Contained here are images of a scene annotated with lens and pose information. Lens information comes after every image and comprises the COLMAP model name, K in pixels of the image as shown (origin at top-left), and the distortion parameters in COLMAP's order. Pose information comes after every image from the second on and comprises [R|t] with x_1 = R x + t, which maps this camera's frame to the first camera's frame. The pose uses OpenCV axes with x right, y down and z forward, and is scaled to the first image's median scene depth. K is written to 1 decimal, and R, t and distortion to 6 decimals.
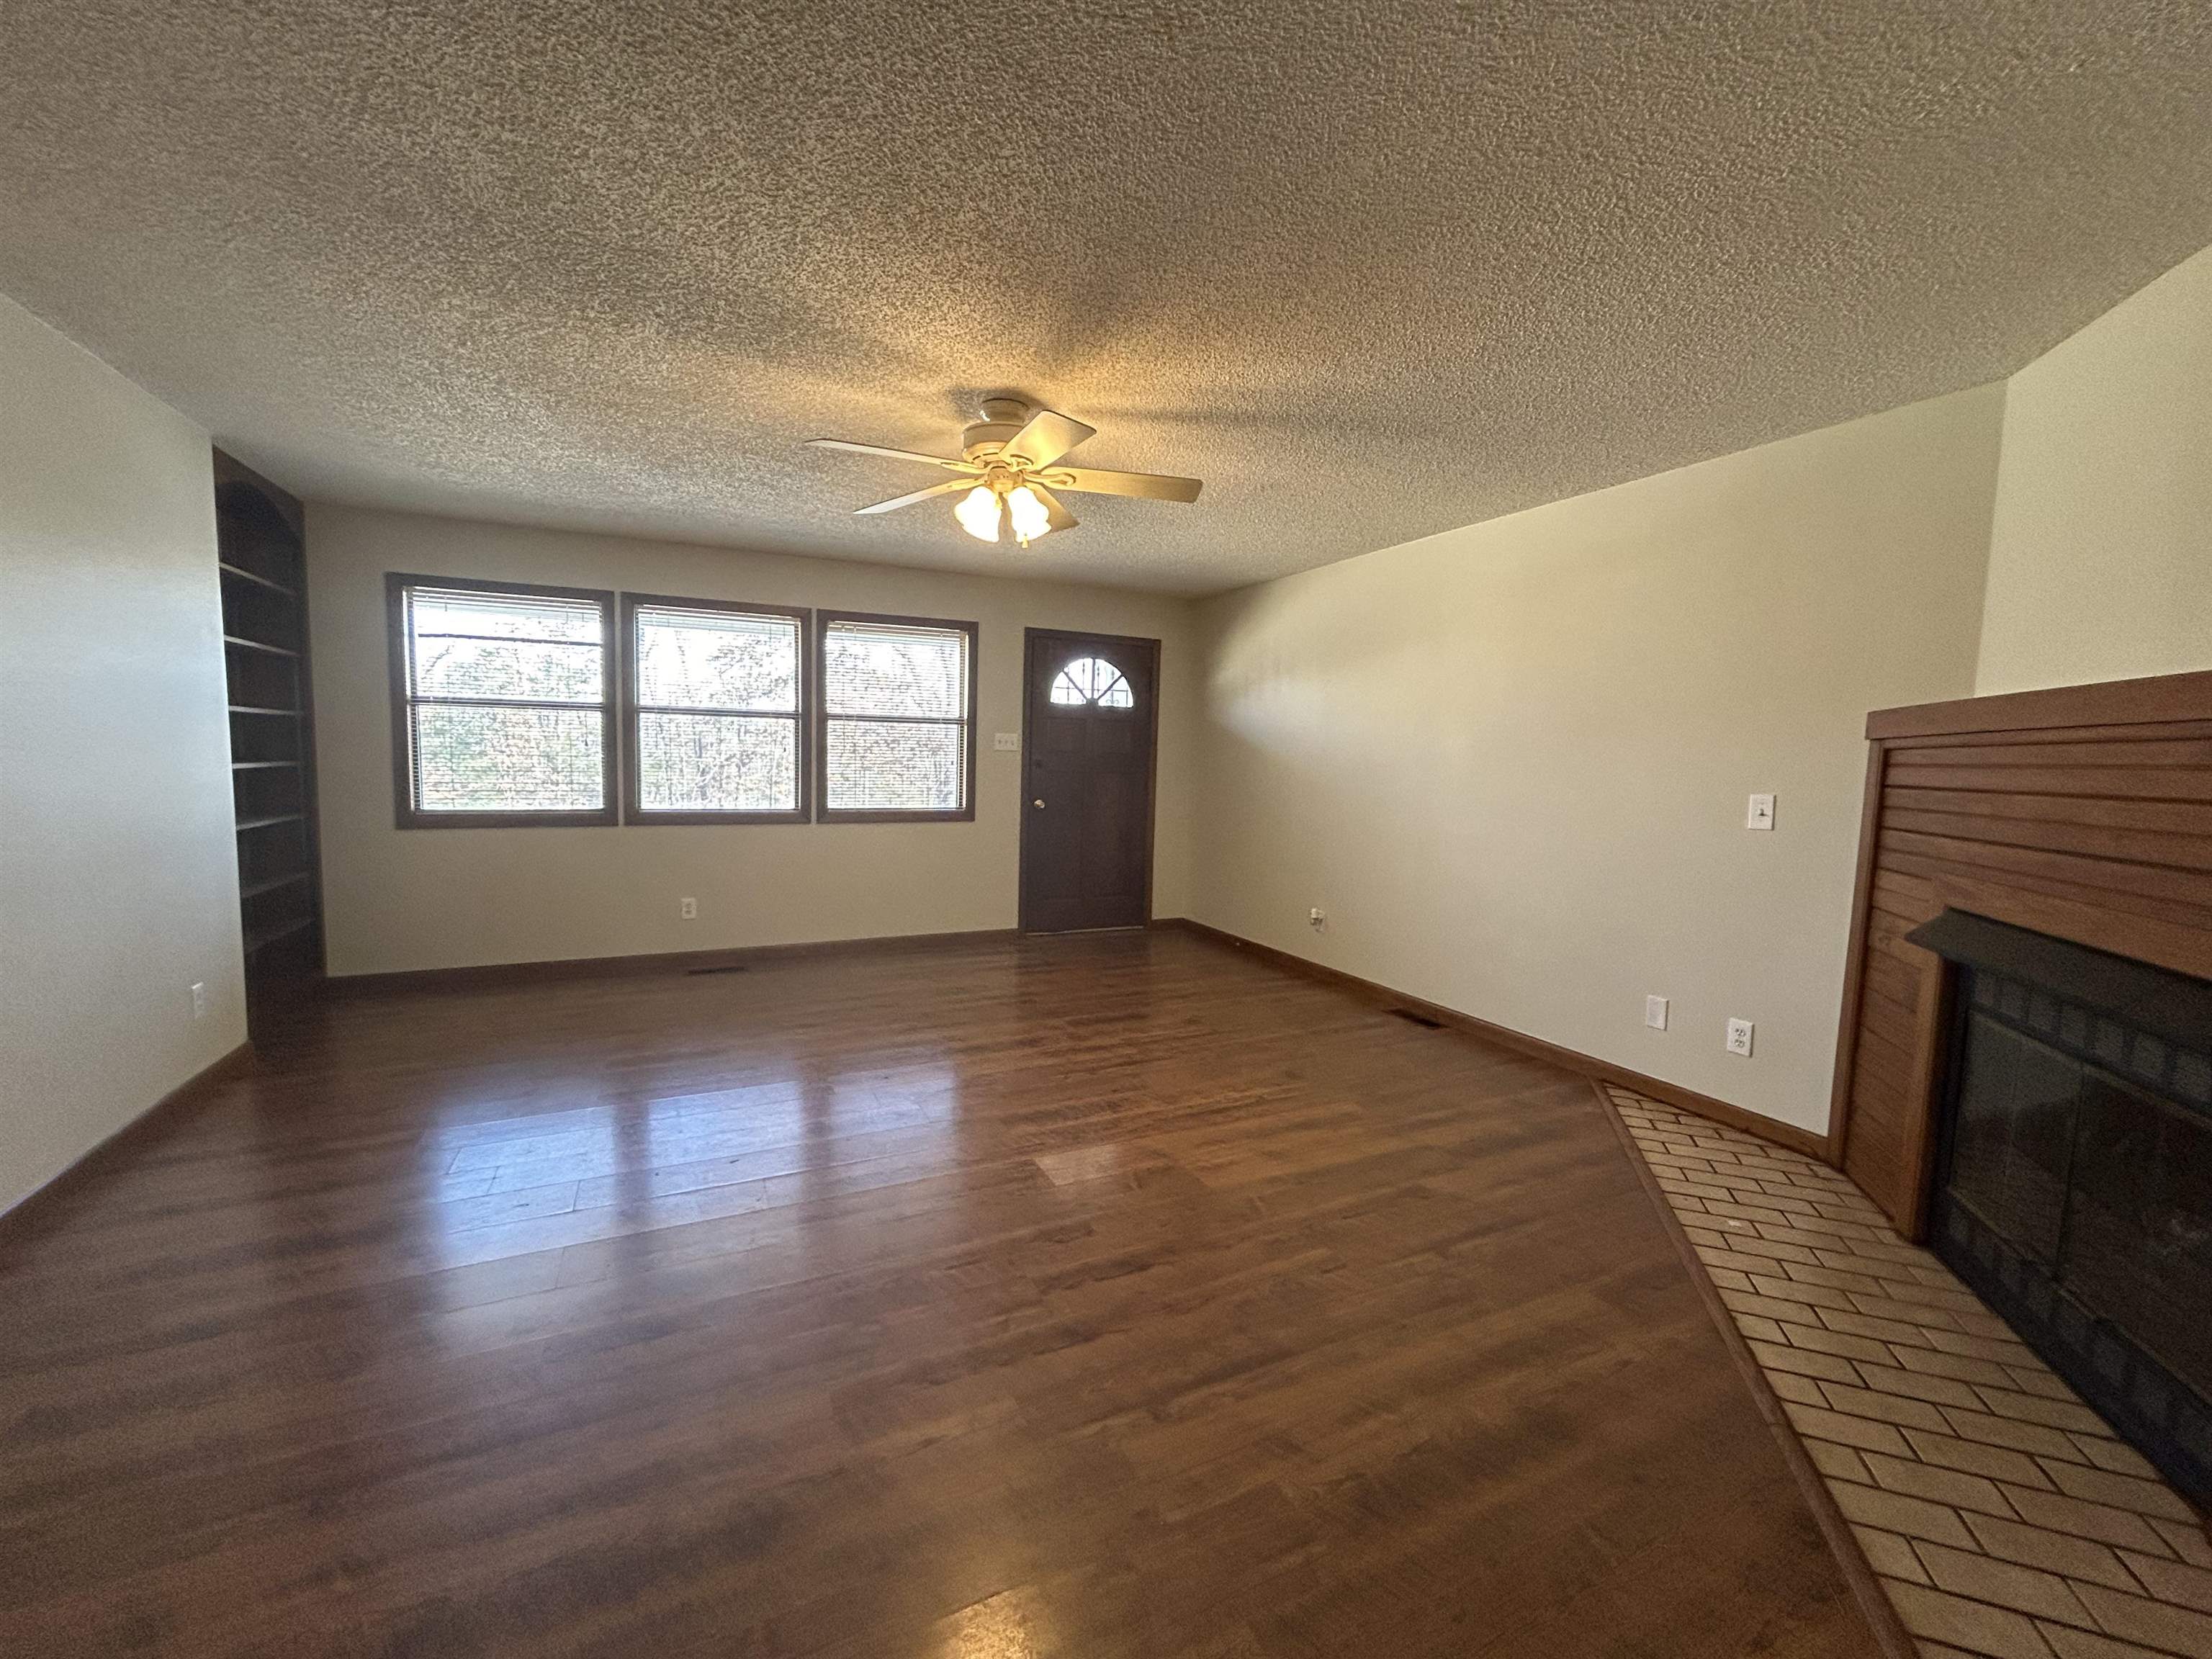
lens RADIAL K [[889.1, 0, 1110.1], [0, 889.1, 832.1], [0, 0, 1]] dist [0.006820, -0.000061]
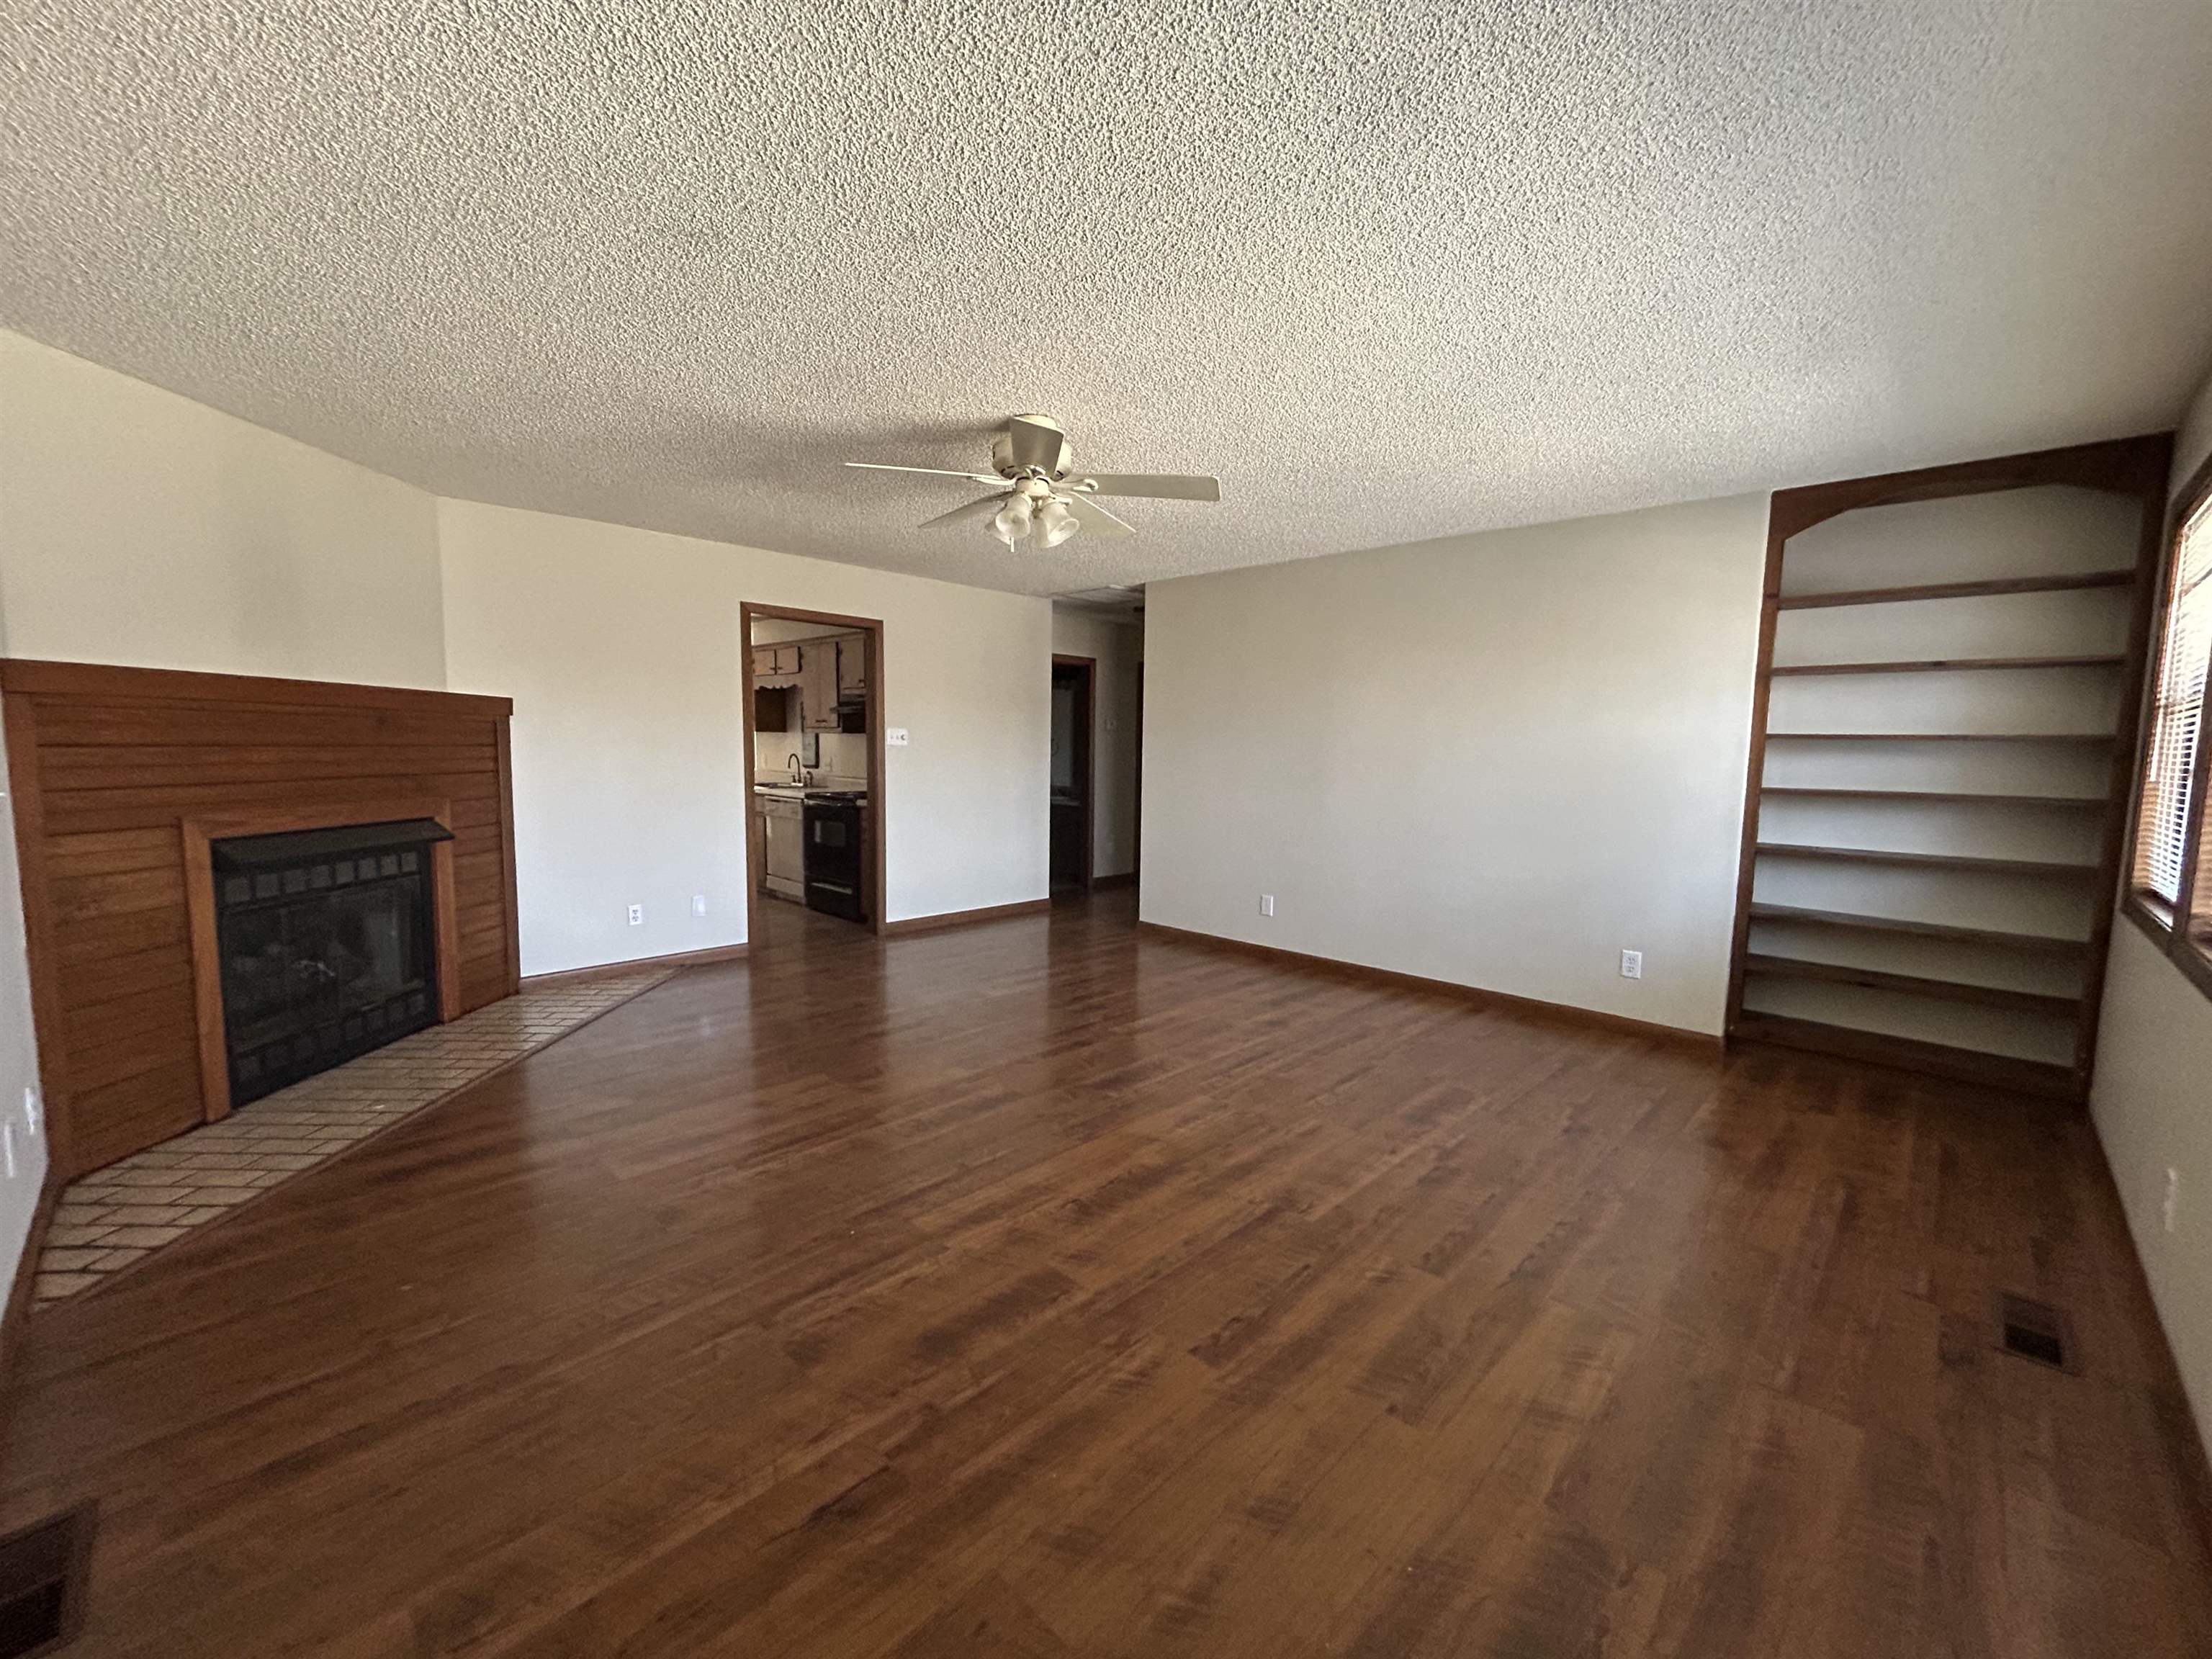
lens RADIAL K [[889.1, 0, 1102.4], [0, 889.1, 833.2], [0, 0, 1]] dist [0.000283, 0.000039]
pose [[-0.940359, -0.006245, -0.340125, 0.096414], [-0.068735, 0.982697, 0.171992, -0.111097], [0.333166, 0.185113, -0.924518, 1.268768]]
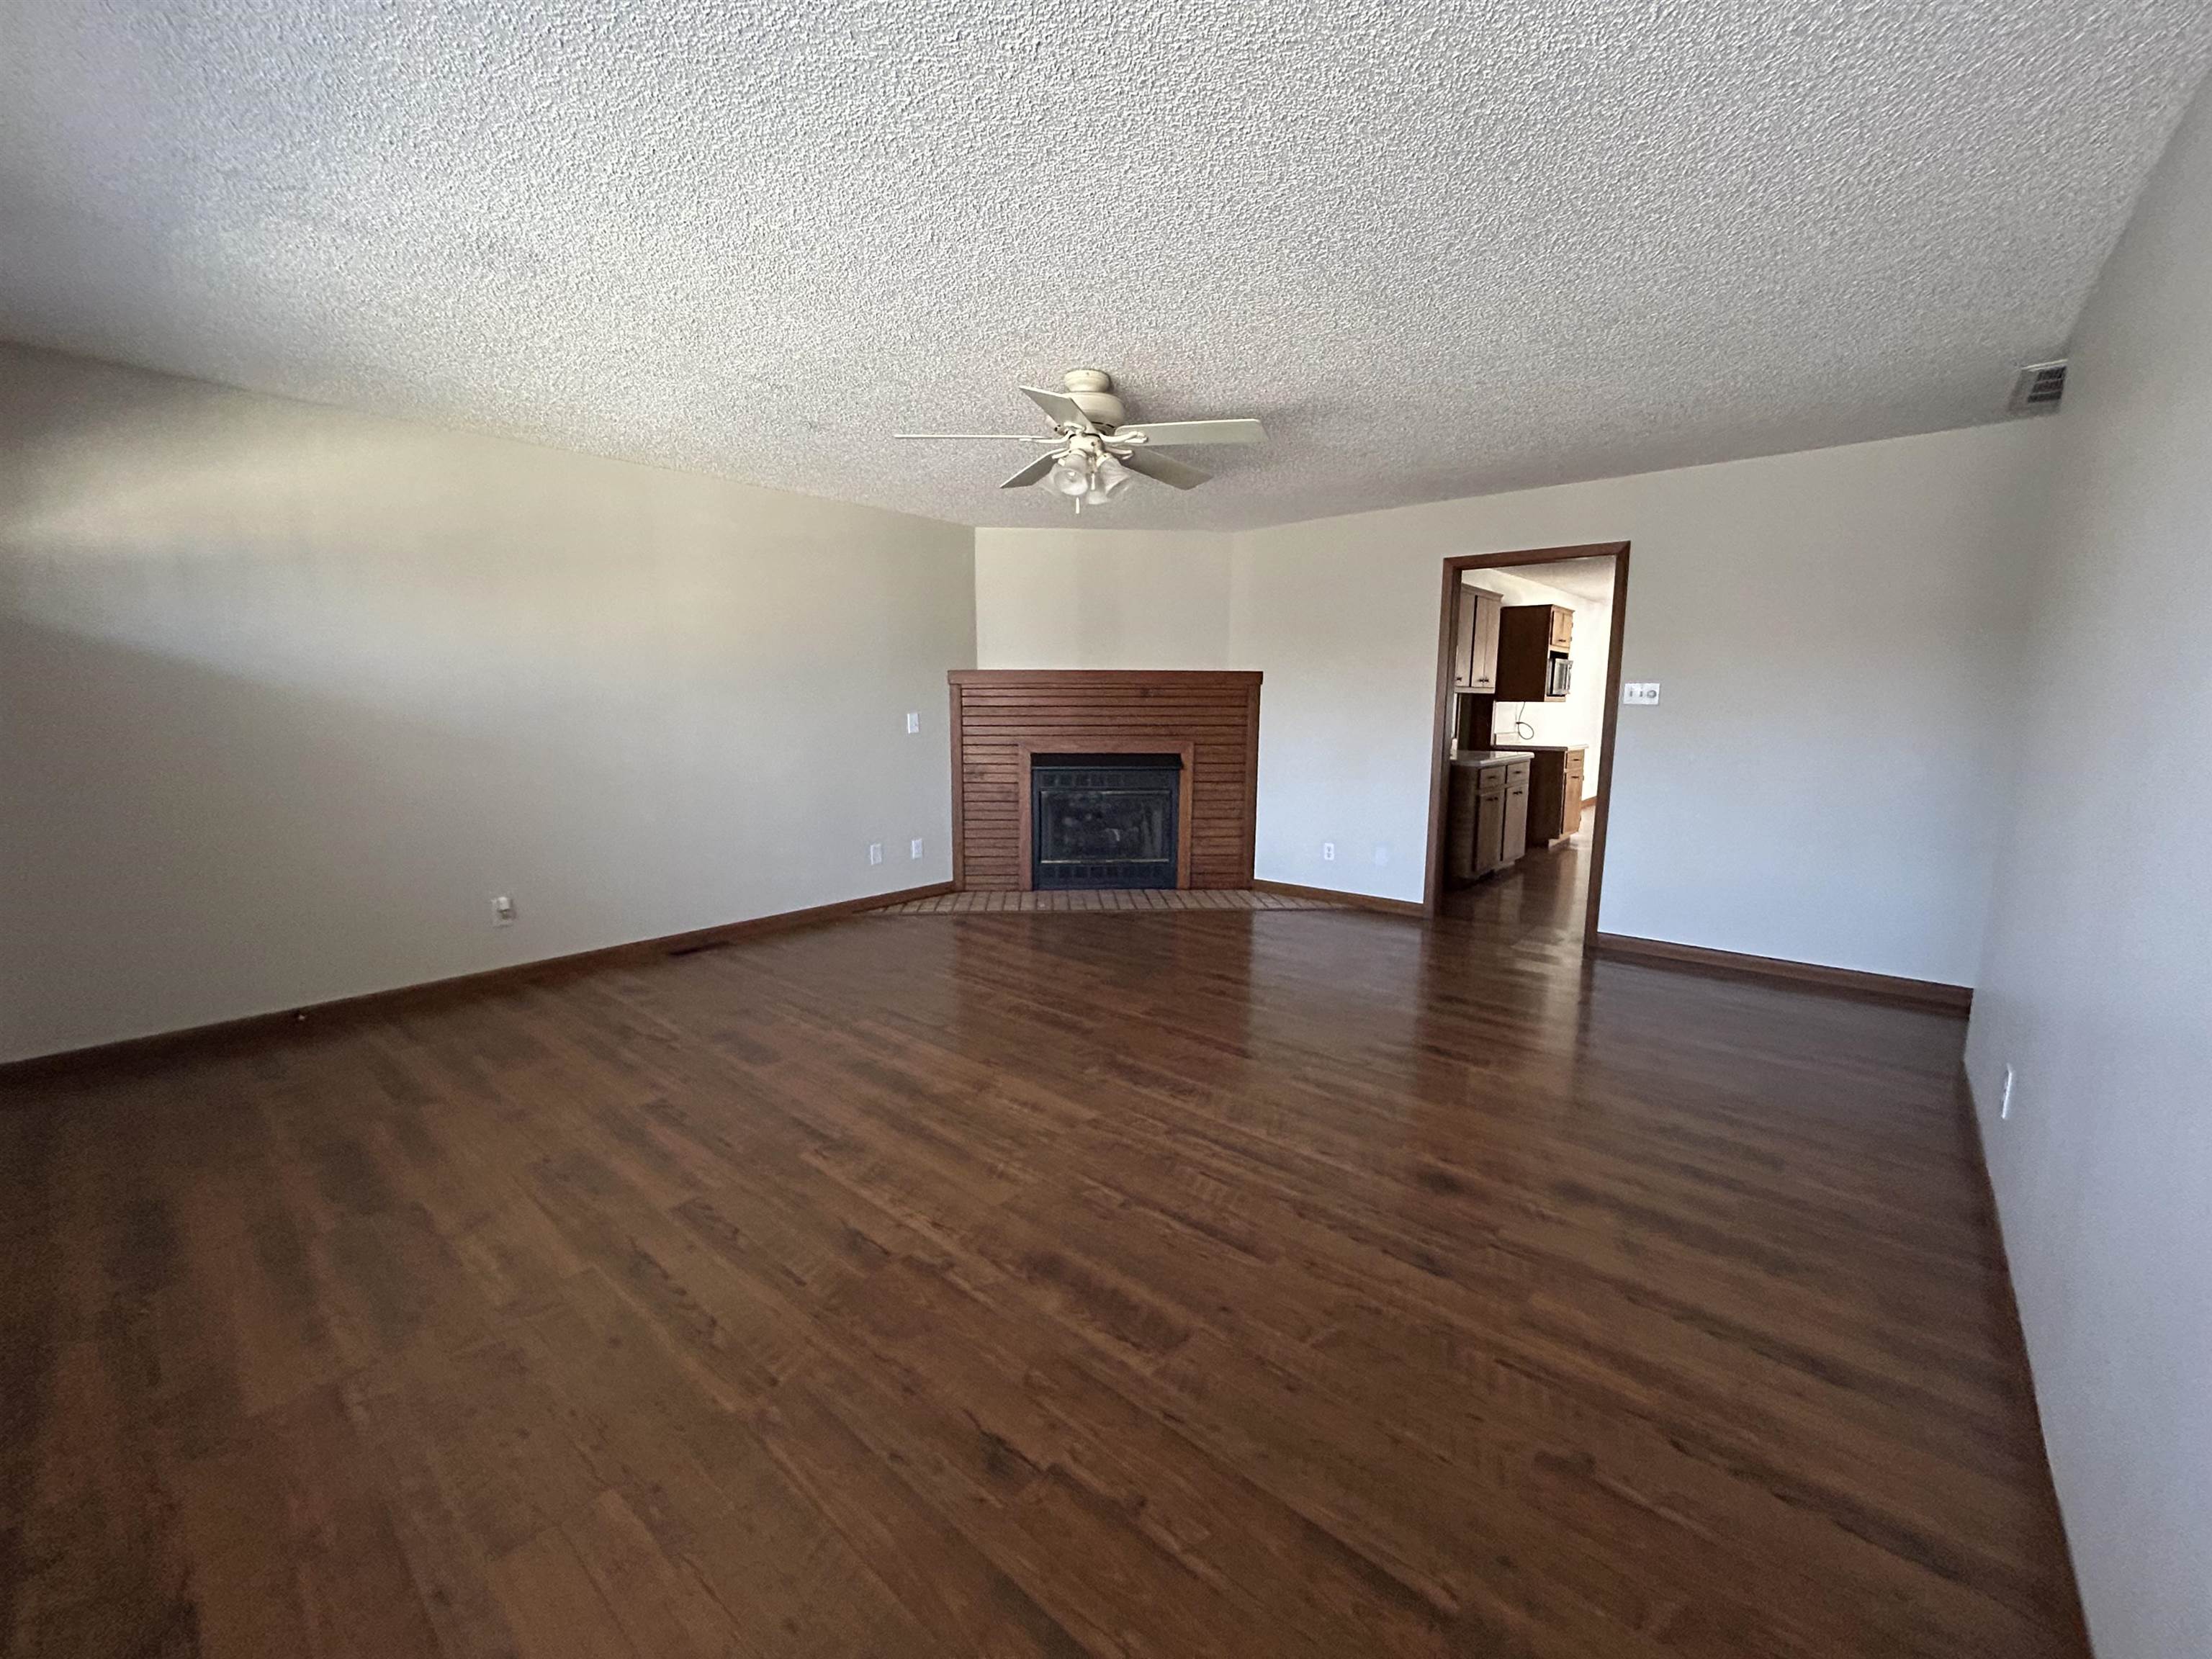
lens RADIAL K [[889.1, 0, 1102.4], [0, 889.1, 833.2], [0, 0, 1]] dist [0.000283, 0.000039]
pose [[-0.393885, -0.161137, 0.904925, -0.709067], [0.067892, 0.976724, 0.203473, -0.094834], [-0.916649, 0.141582, -0.373777, 0.884088]]
